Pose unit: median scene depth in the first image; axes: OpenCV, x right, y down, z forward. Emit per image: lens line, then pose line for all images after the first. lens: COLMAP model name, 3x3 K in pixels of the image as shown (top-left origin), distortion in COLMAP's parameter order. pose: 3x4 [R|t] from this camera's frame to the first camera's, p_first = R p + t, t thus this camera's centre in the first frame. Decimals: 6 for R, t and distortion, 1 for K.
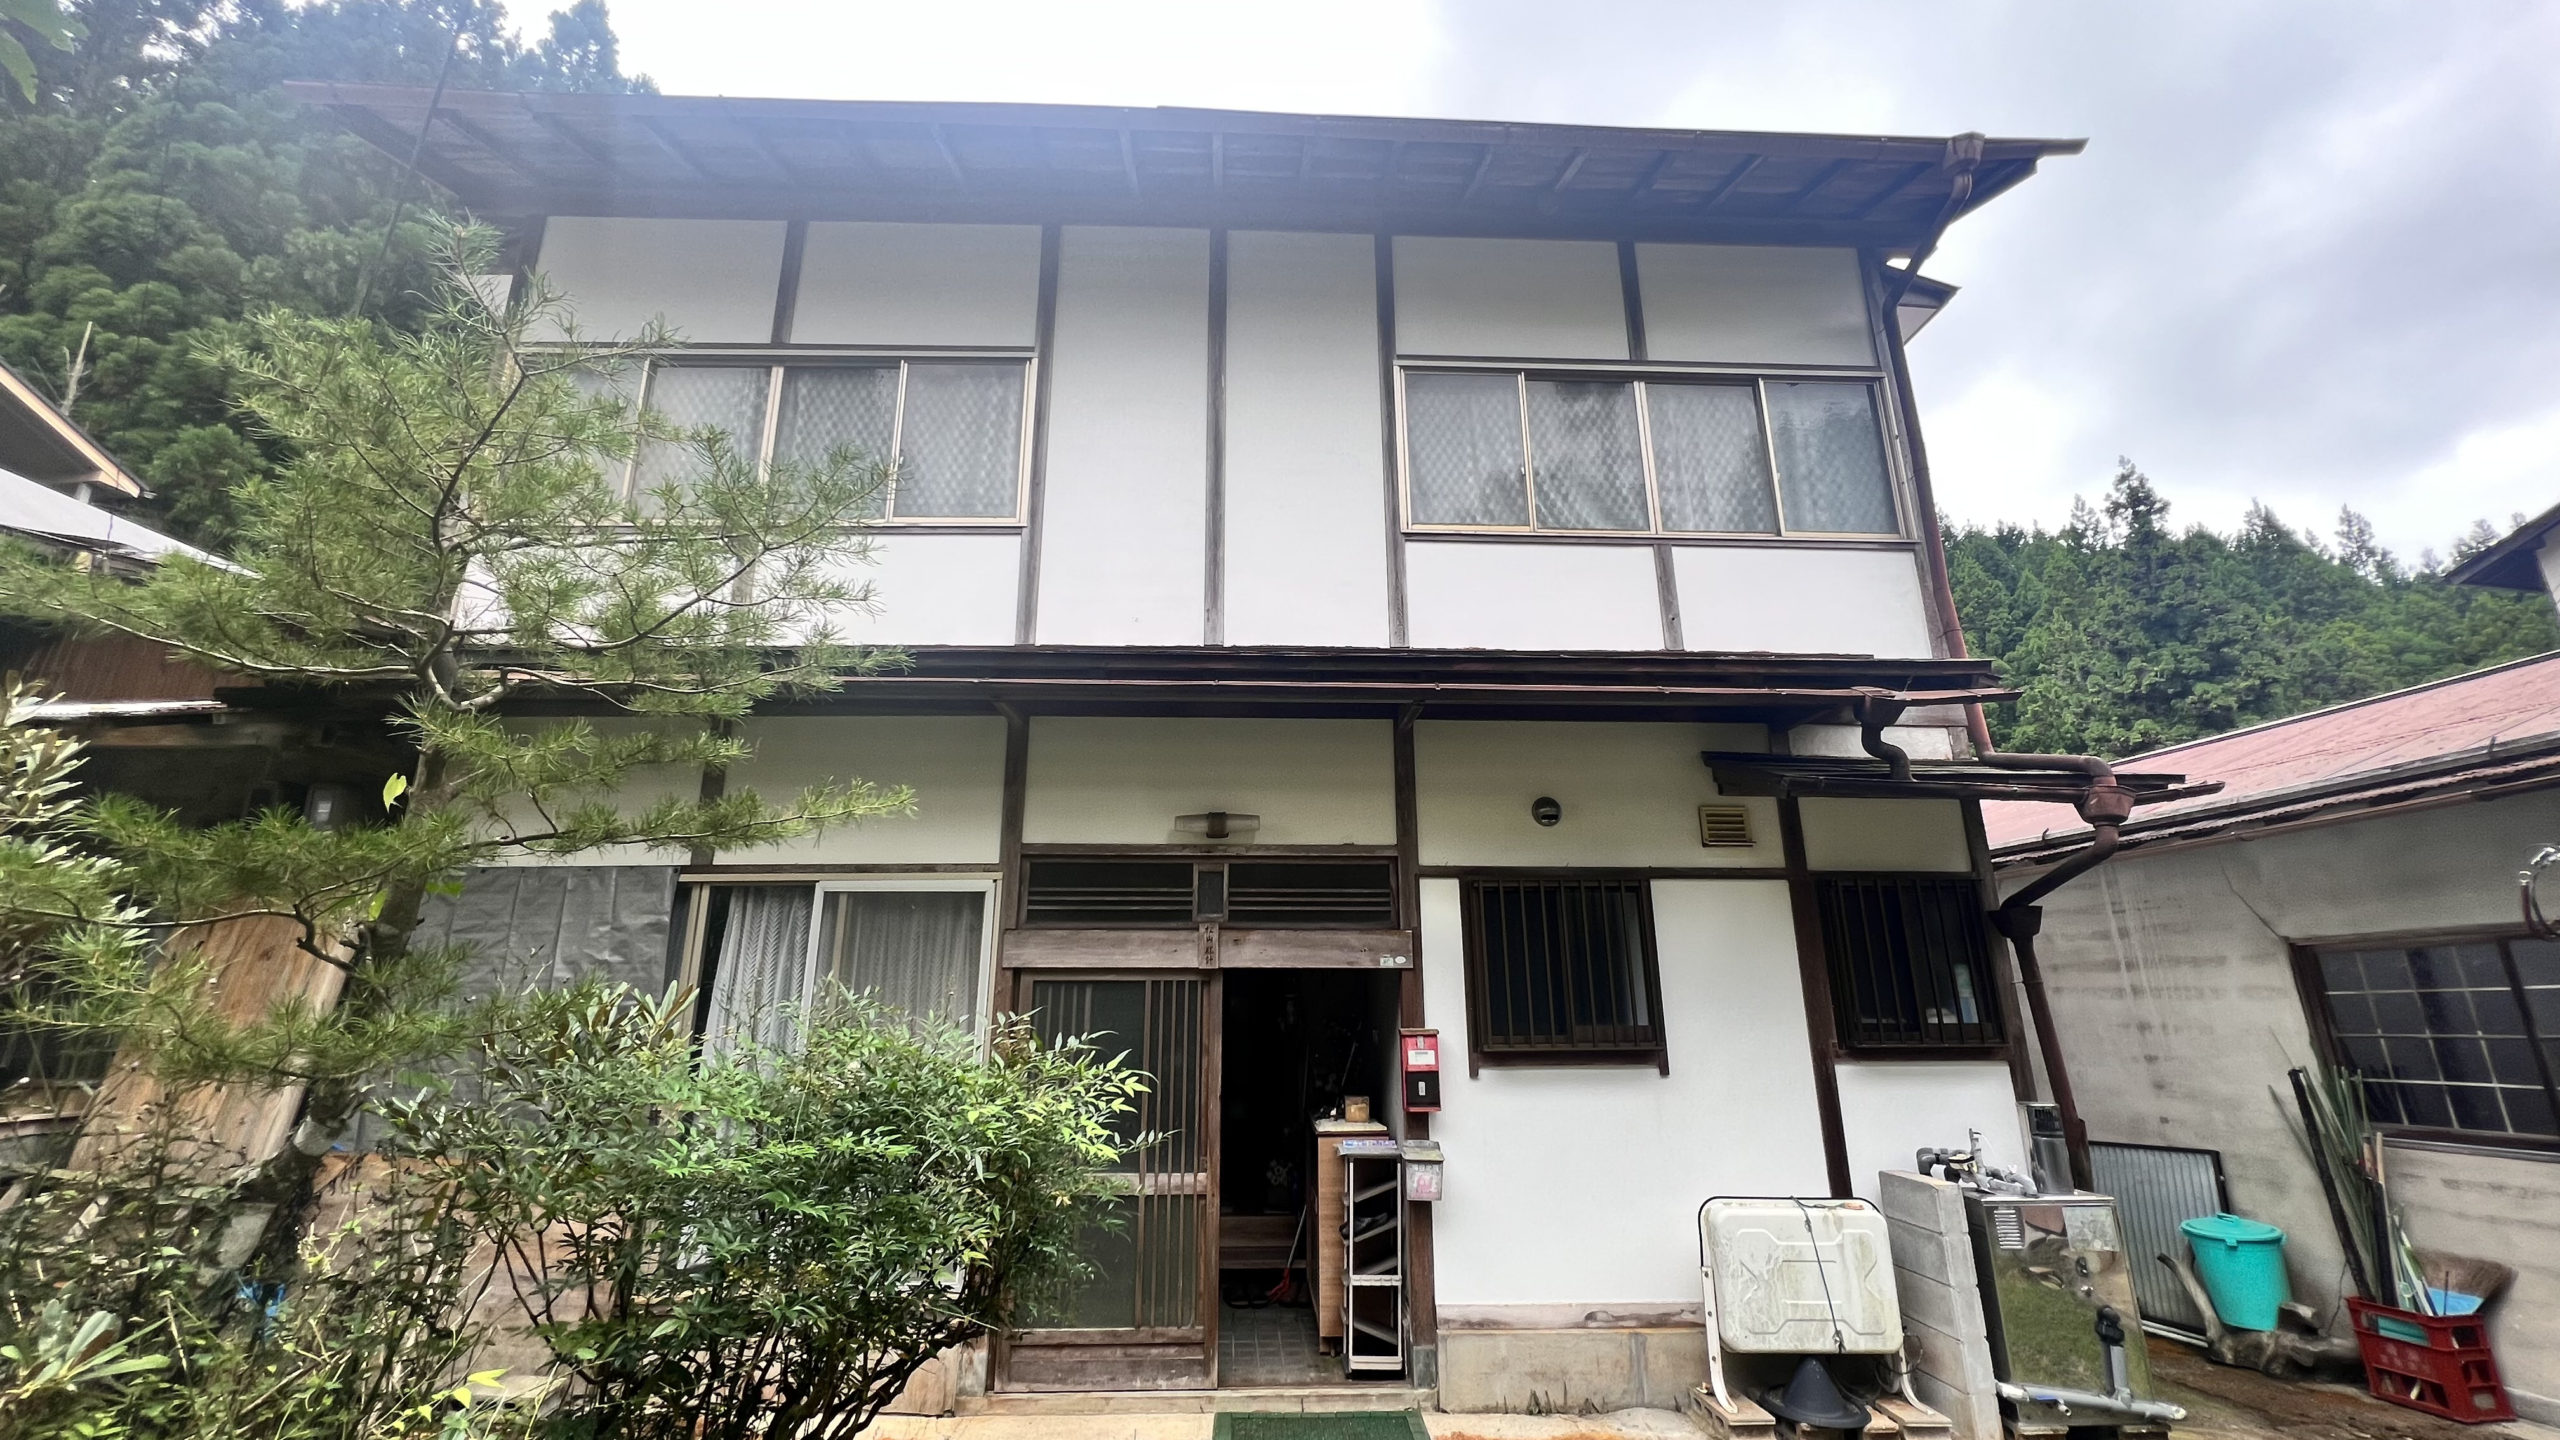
lens RADIAL K [[1028.2, 0, 1273.7], [0, 1028.2, 725.9], [0, 0, 1]] dist [0.001947, -0.000176]
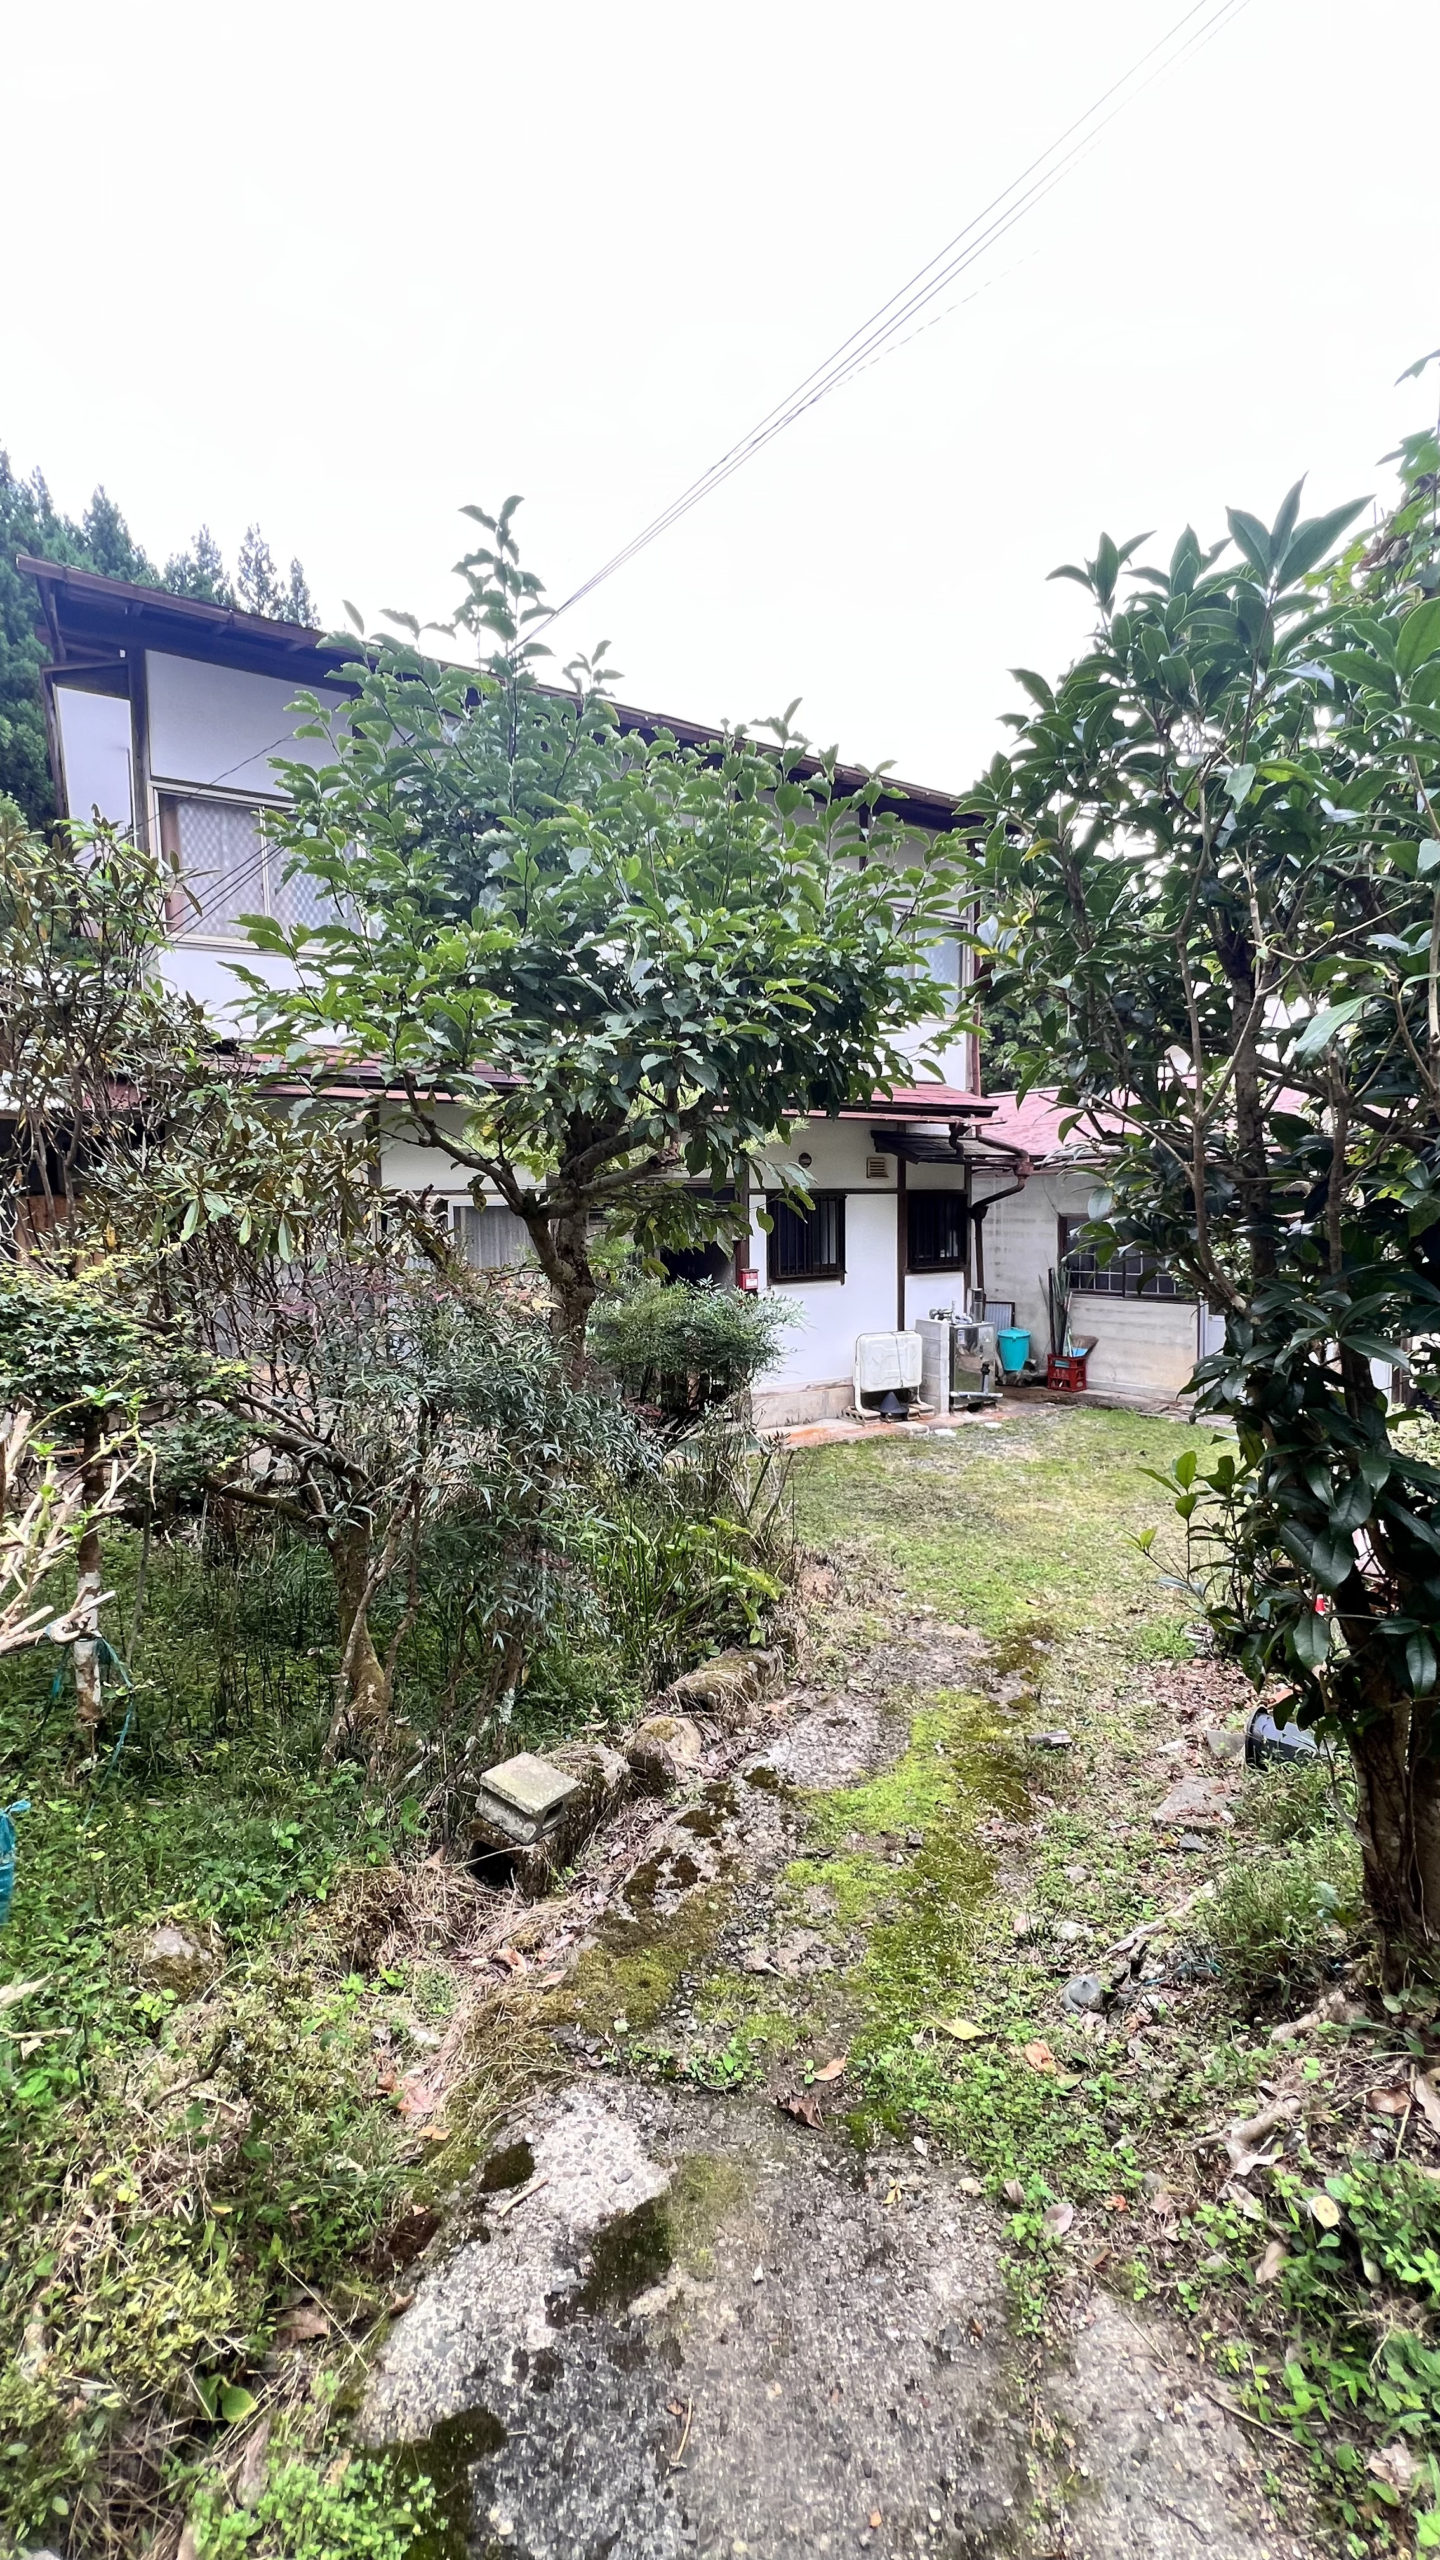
lens RADIAL K [[1028.2, 0, 719.9], [0, 1028.2, 1272.7], [0, 0, 1]] dist [0.001947, -0.000176]
pose [[0.878851, -0.042075, 0.475237, -0.855937], [-0.118854, 0.945391, 0.303497, -0.303018], [-0.462054, -0.323212, 0.825857, -0.643975]]
